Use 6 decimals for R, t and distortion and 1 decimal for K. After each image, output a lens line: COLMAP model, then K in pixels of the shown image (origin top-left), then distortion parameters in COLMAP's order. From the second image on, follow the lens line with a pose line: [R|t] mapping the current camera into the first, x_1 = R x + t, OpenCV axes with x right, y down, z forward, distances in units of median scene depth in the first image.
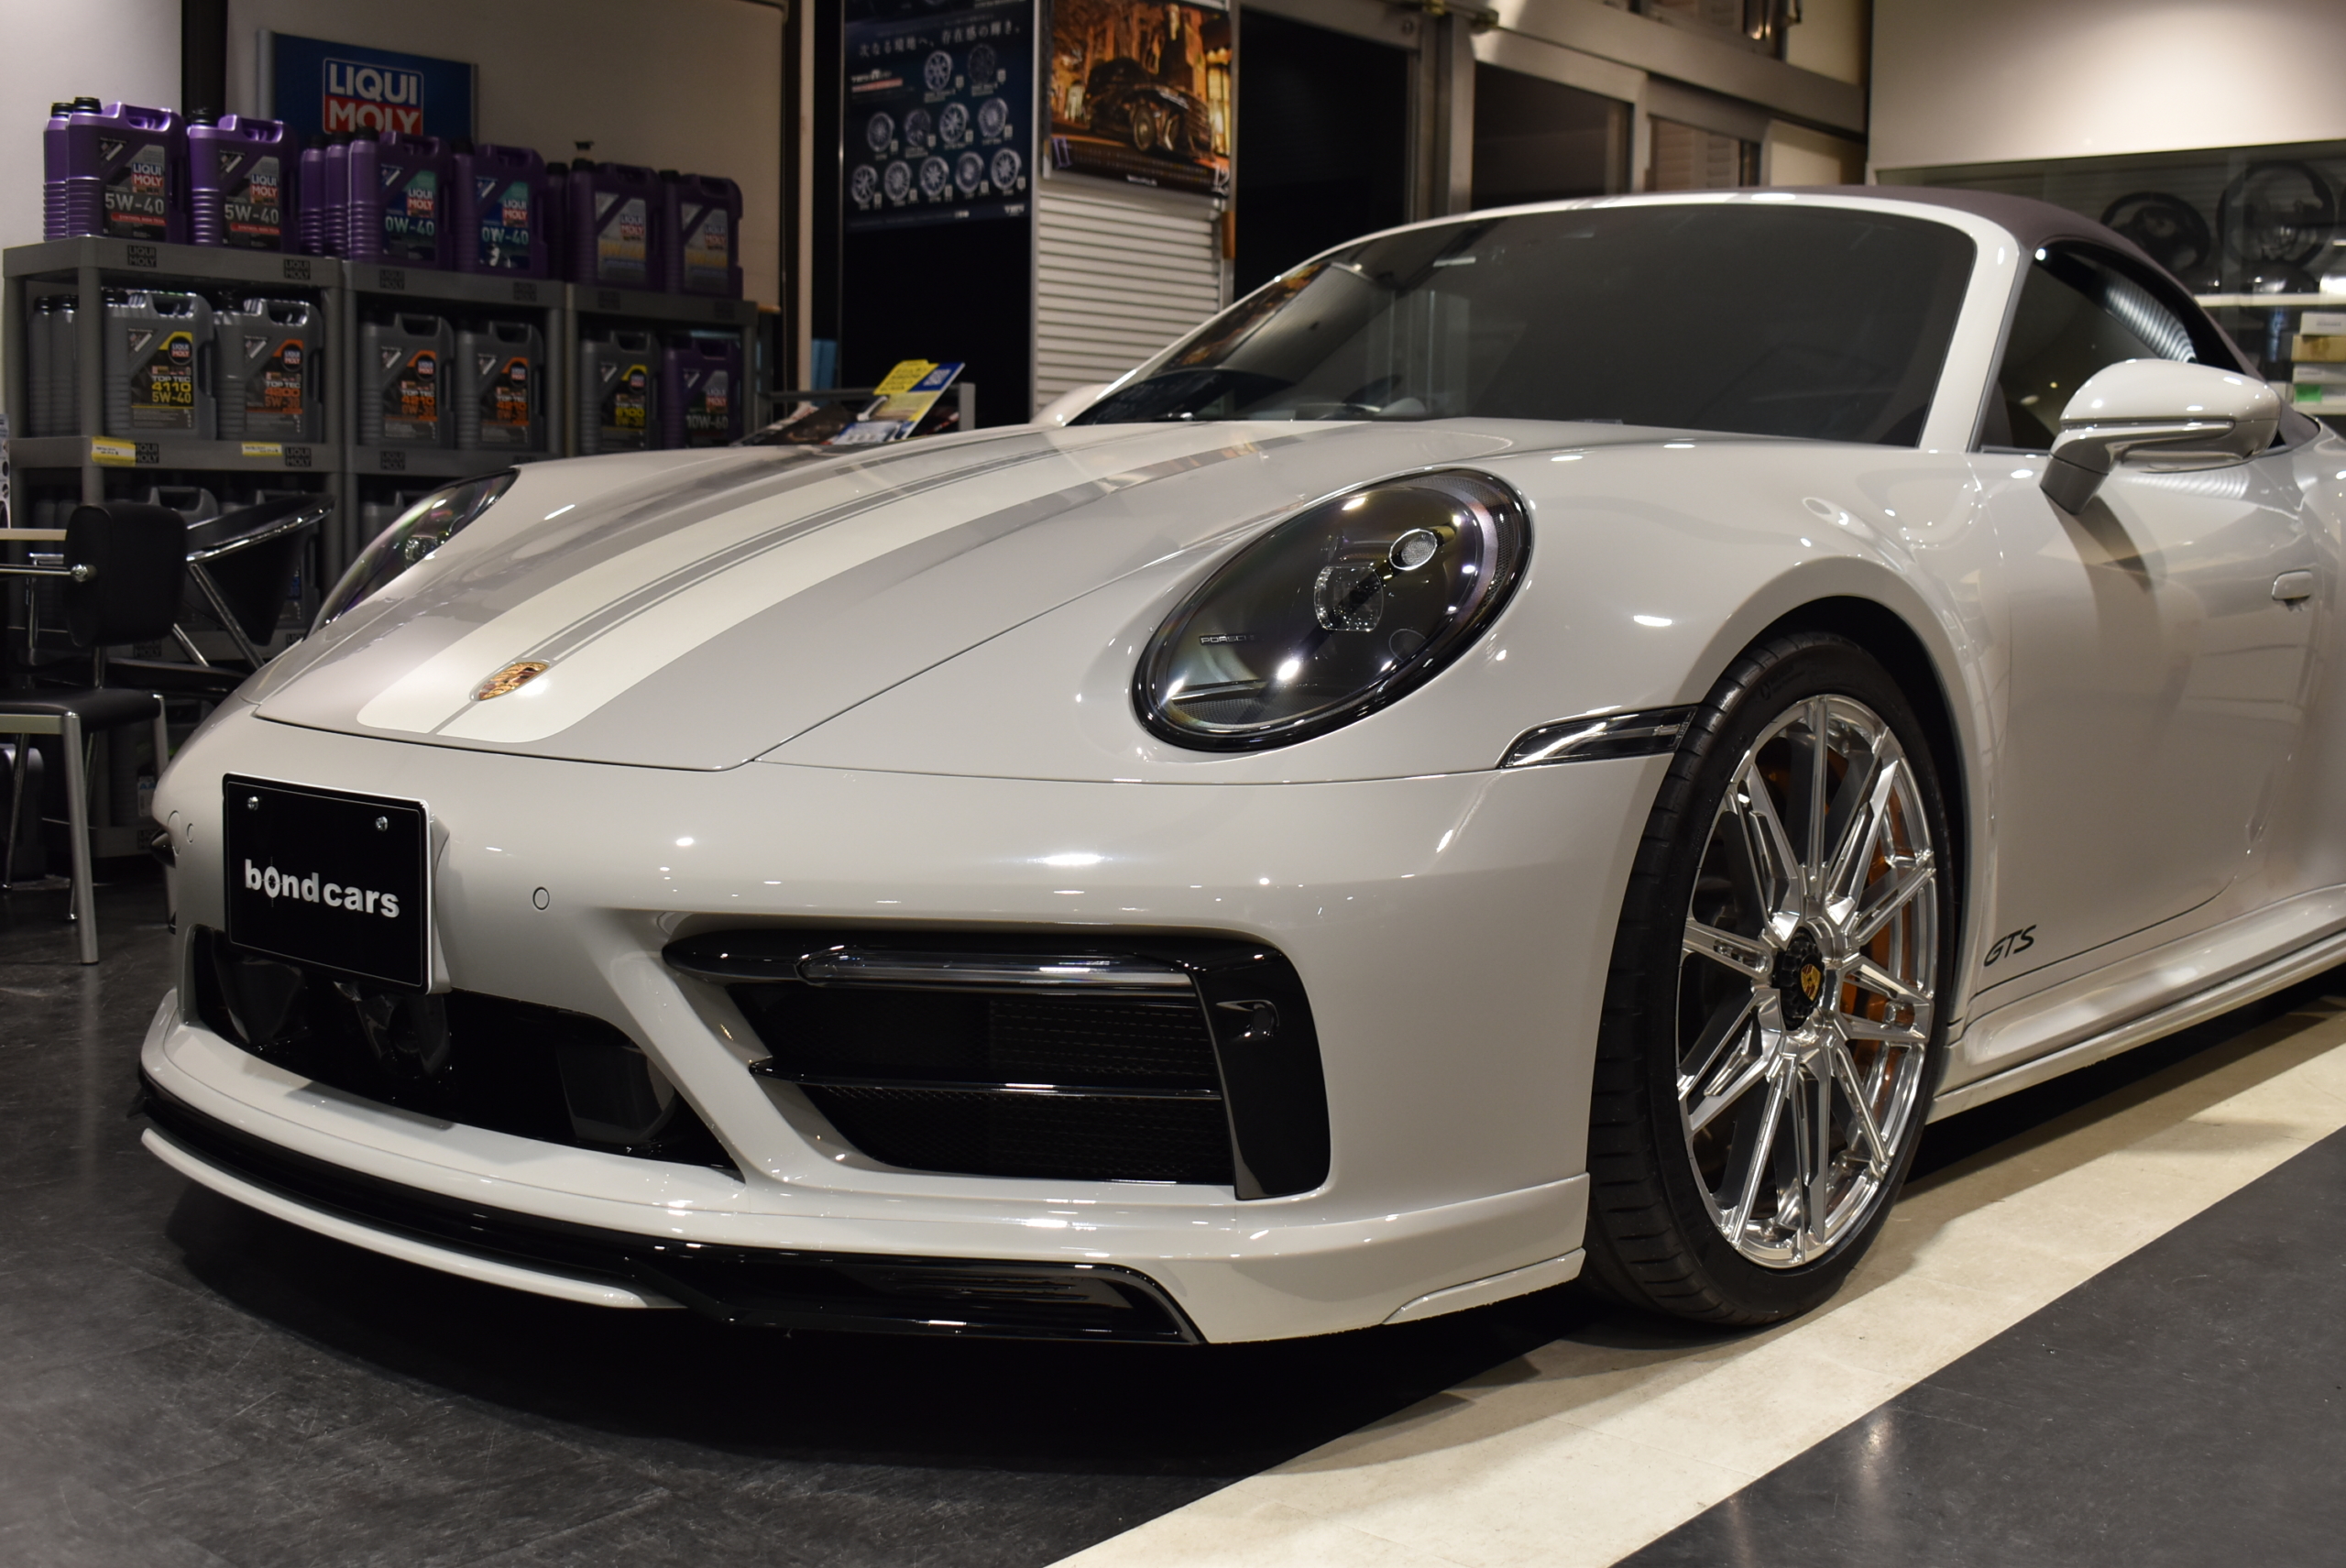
lens RADIAL K [[2562.9, 0, 1173.0], [0, 2562.9, 784.0], [0, 0, 1]] dist [-0.061797, 0.001898]
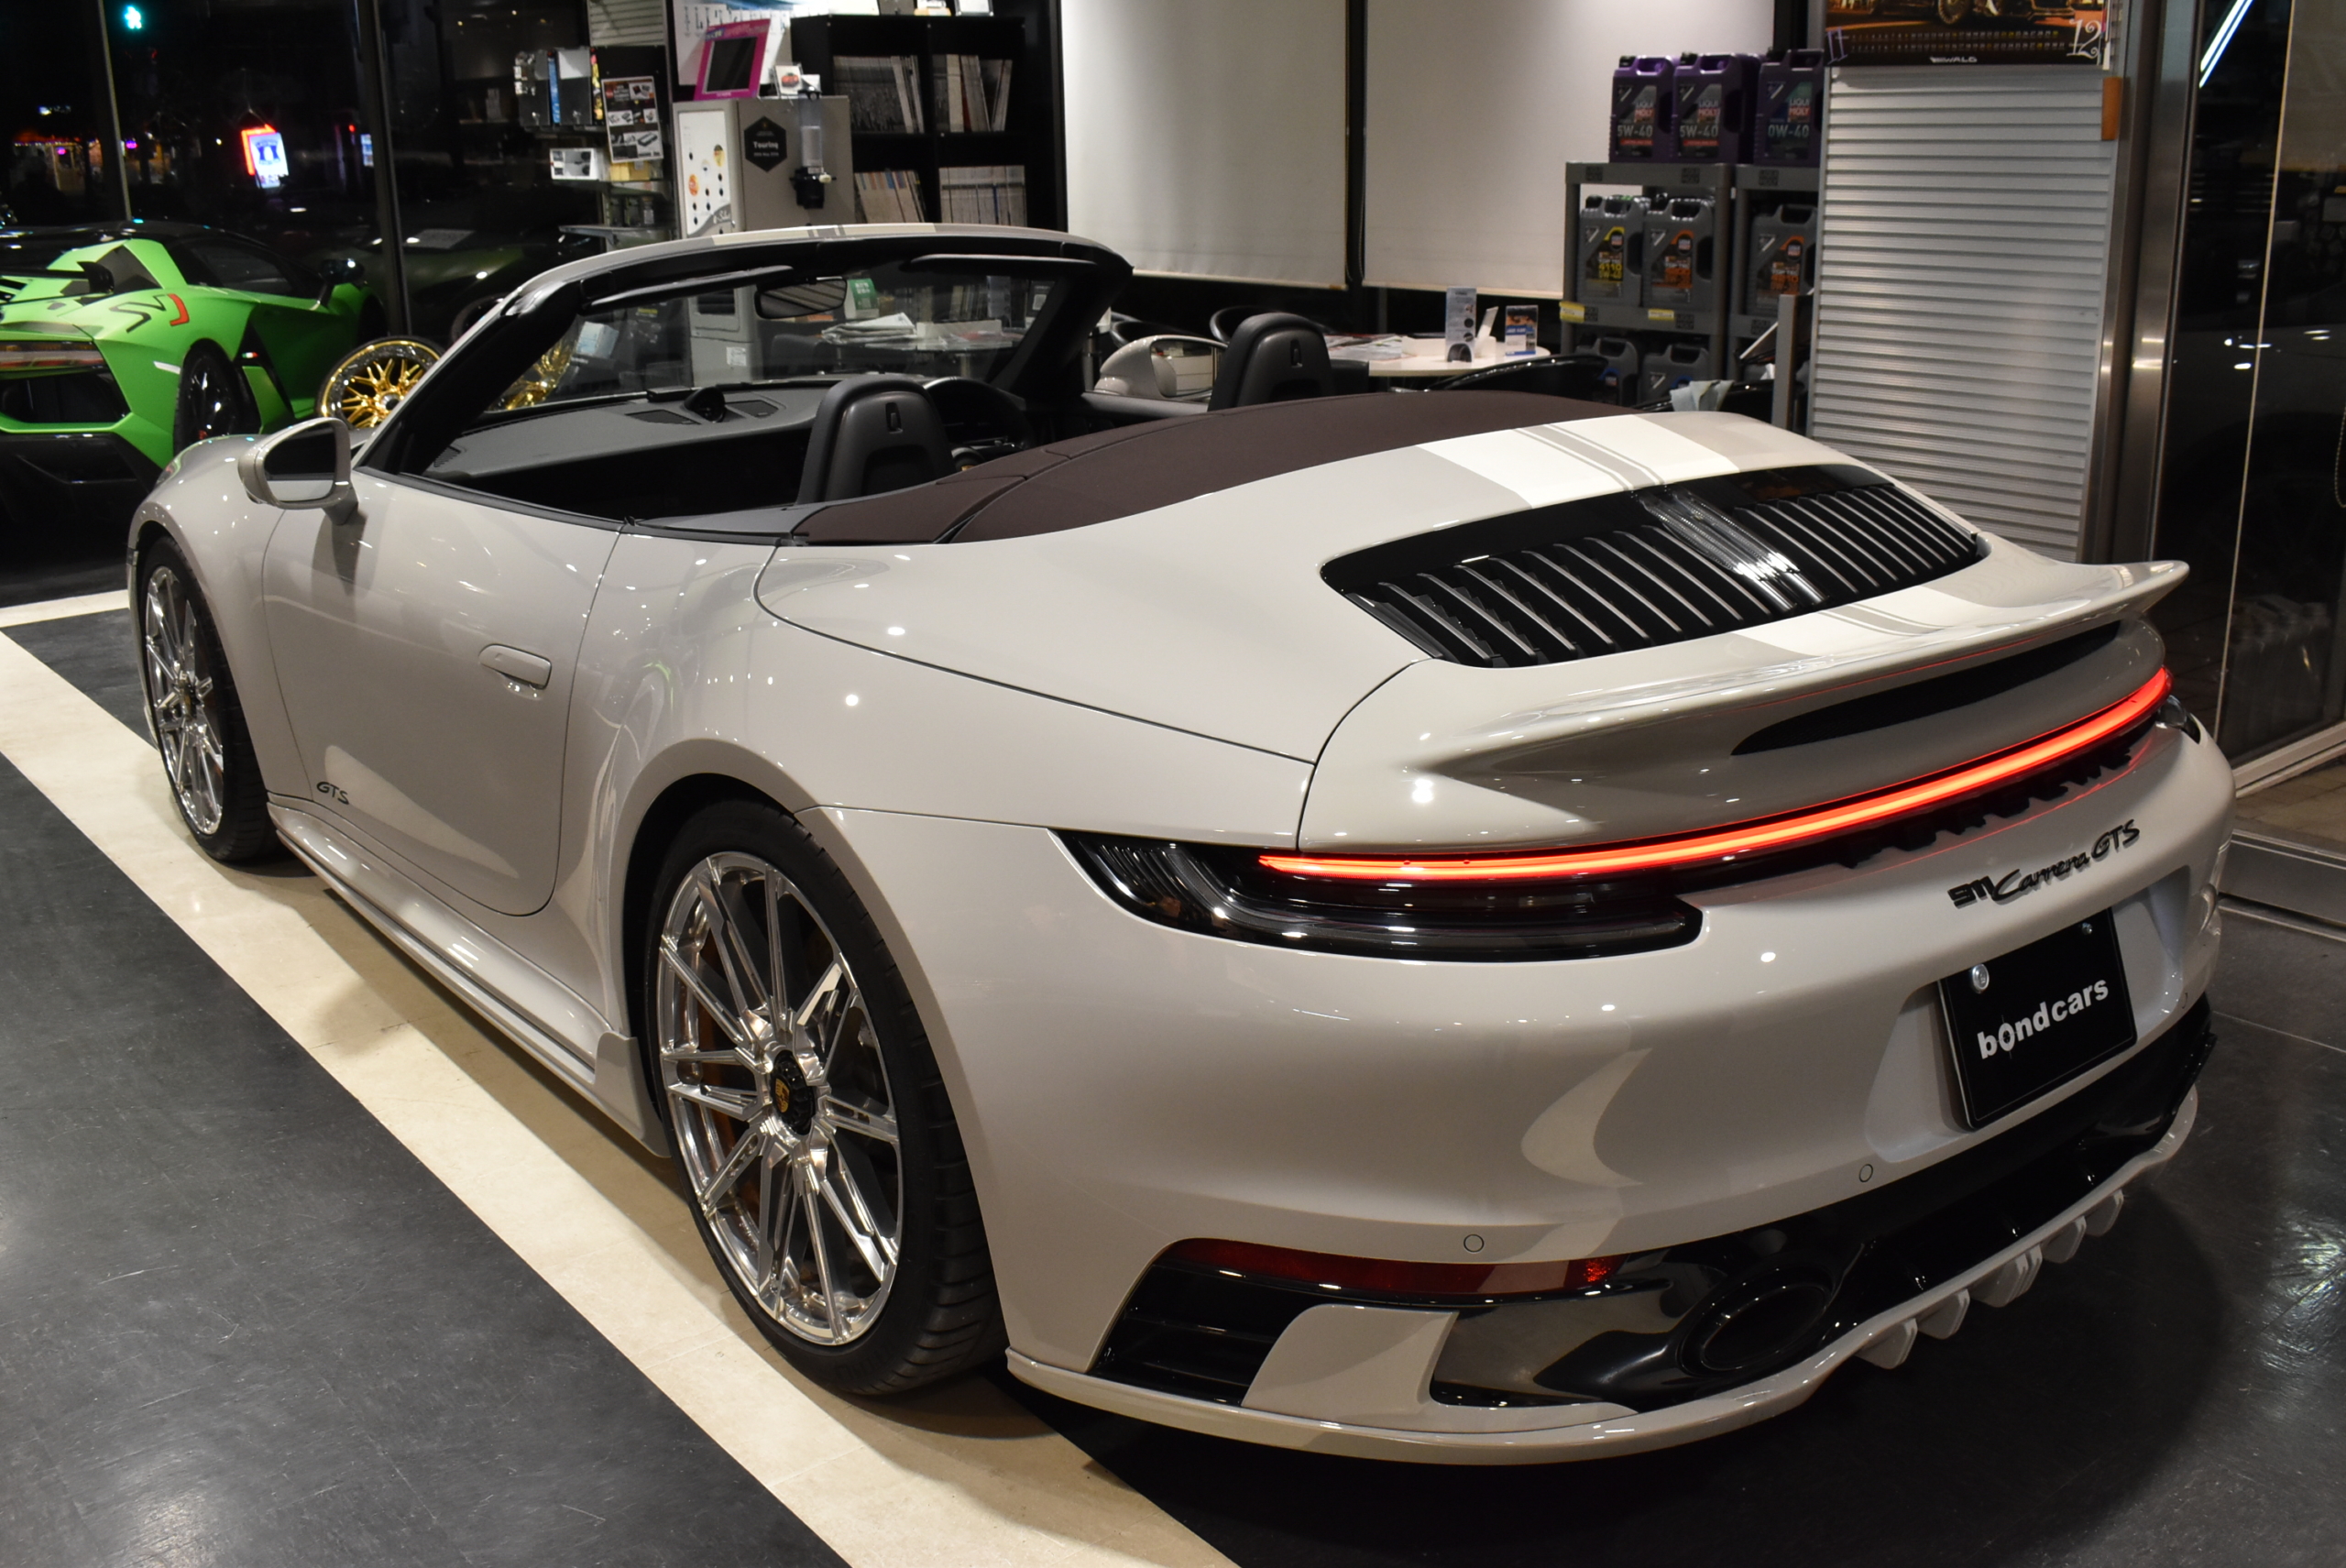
lens RADIAL K [[2153.6, 0, 1173.0], [0, 2153.6, 784.0], [0, 0, 1]] dist [-0.084725, 0.010605]
pose [[-0.184453, 0.276257, -0.943217, 1.404661], [-0.089974, 0.950908, 0.296105, -0.355853], [0.978714, 0.139482, -0.150542, 1.642710]]
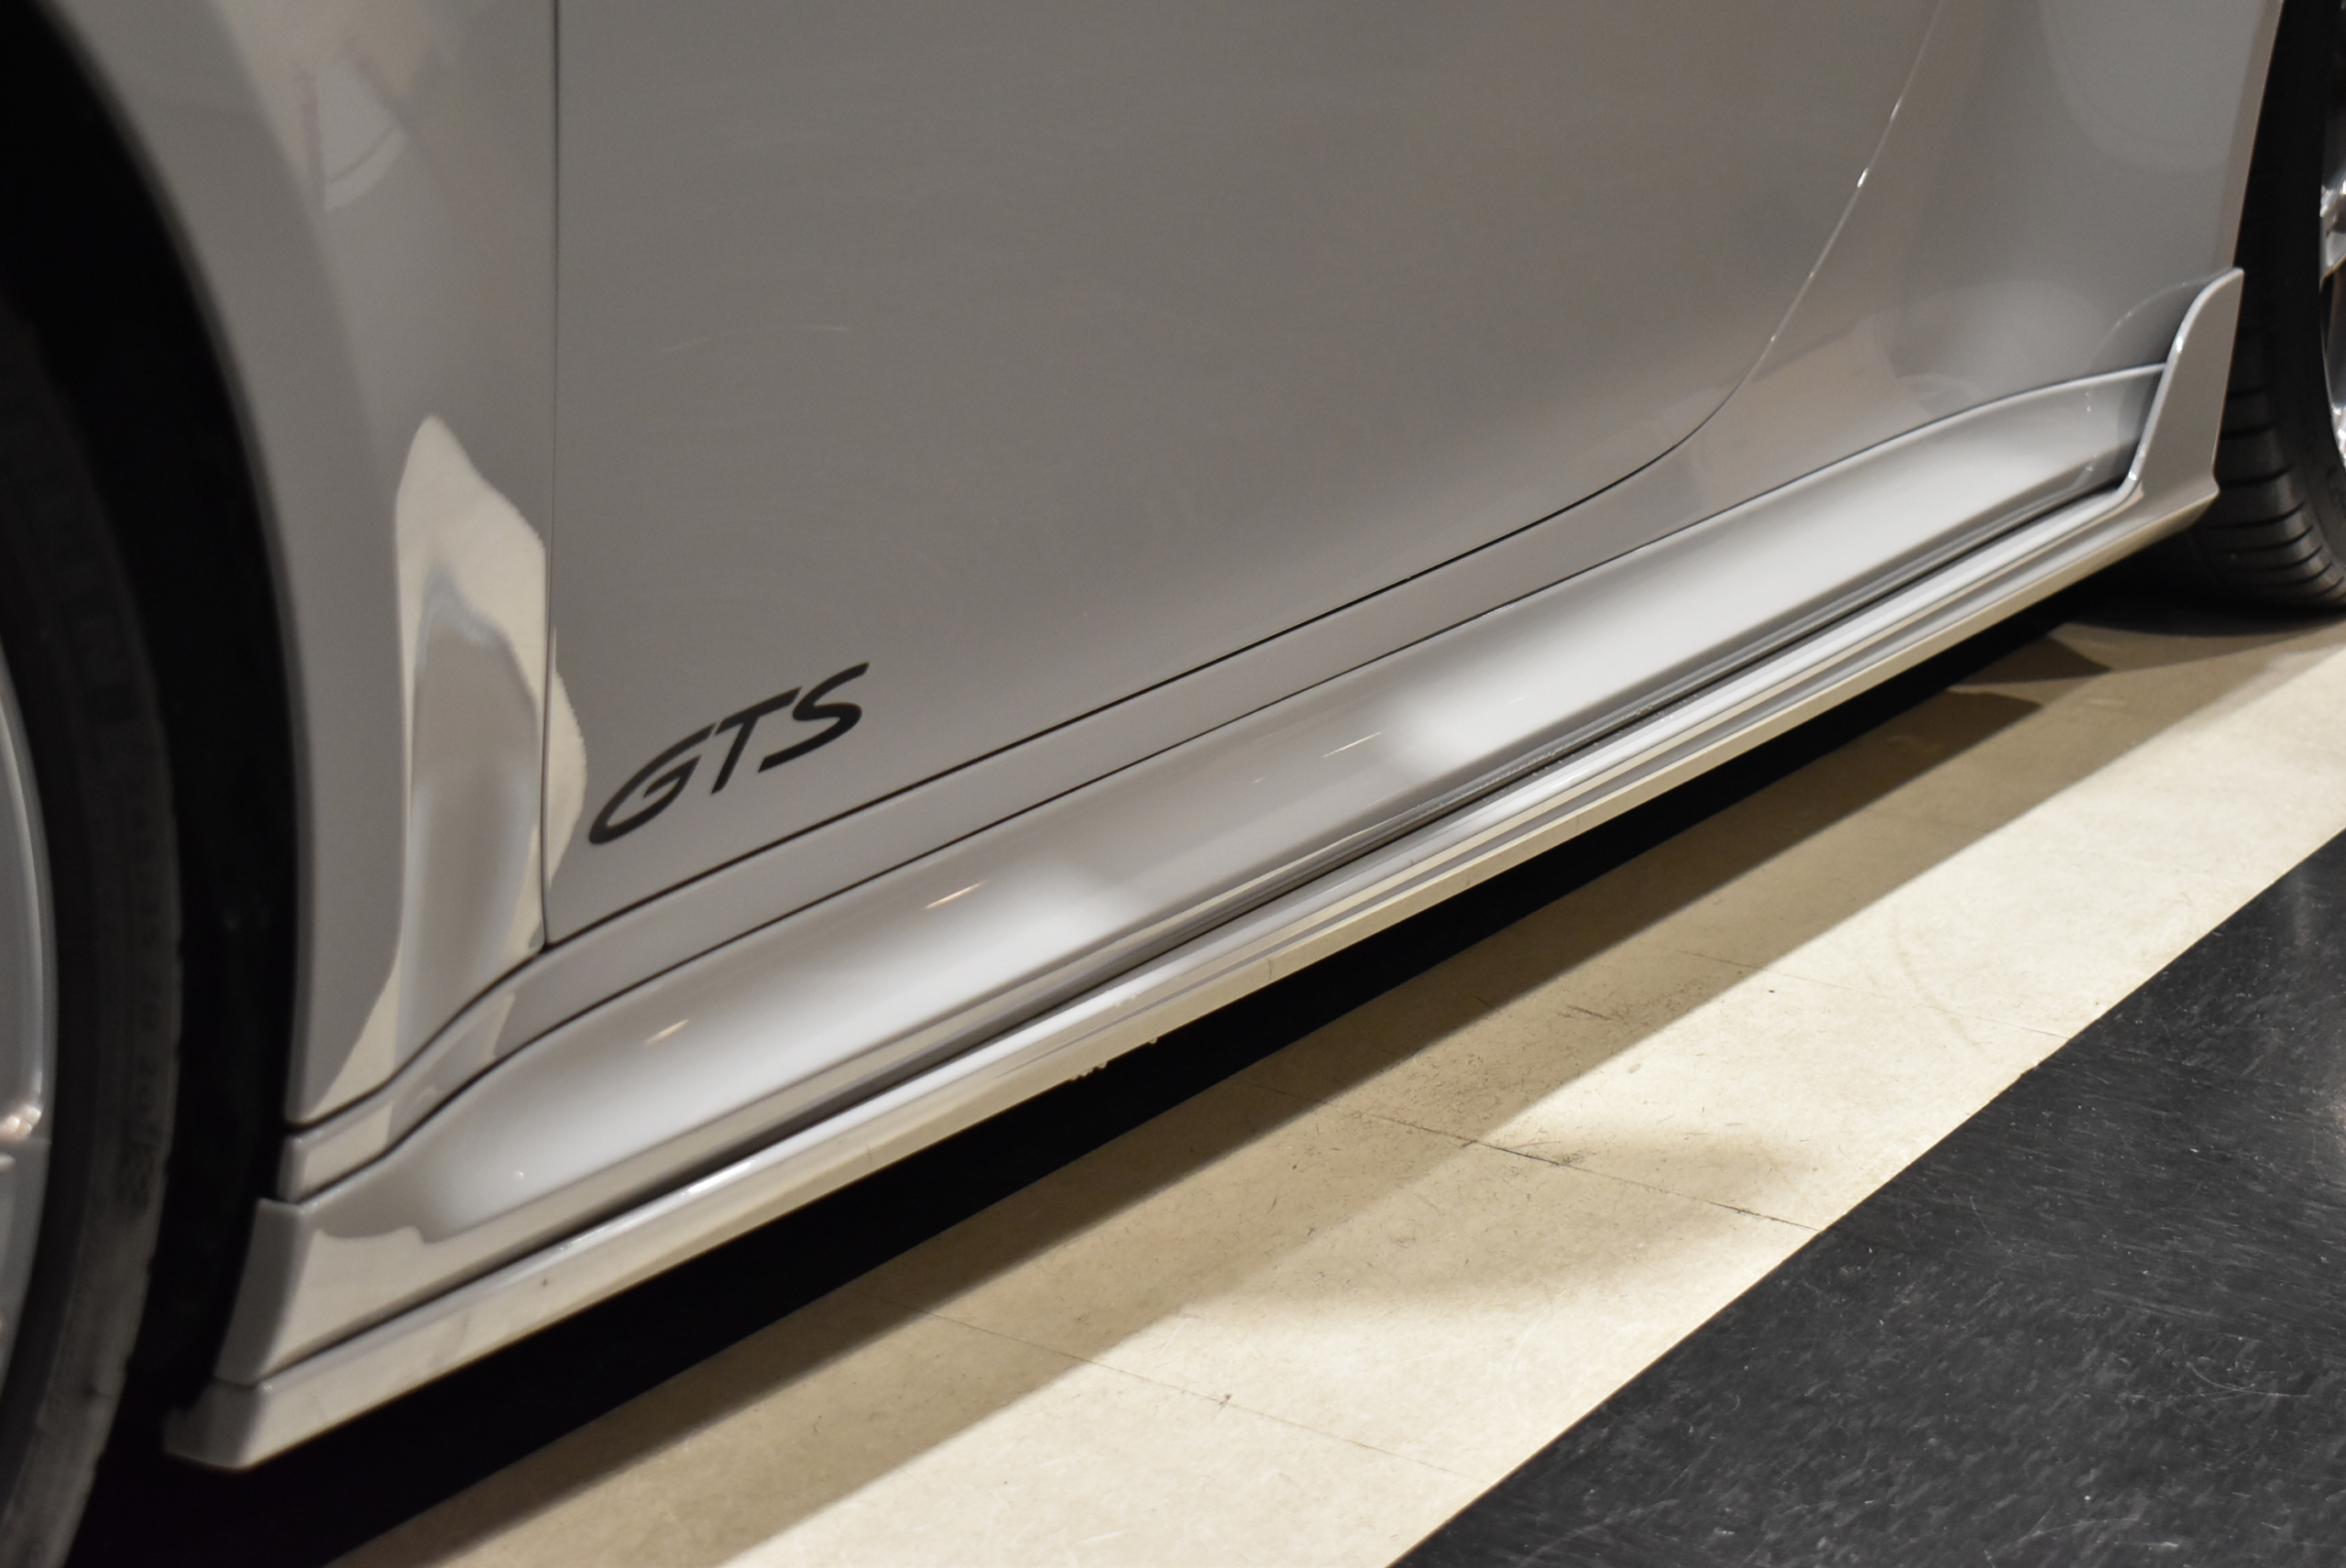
lens RADIAL K [[4104.0, 0, 1173.0], [0, 4104.0, 784.0], [0, 0, 1]] dist [-0.006284, -0.005531]
pose [[0.990662, -0.026123, 0.133815, 0.306887], [0.000332, 0.981932, 0.189234, -0.023825], [-0.136341, -0.187423, 0.972771, 0.506404]]
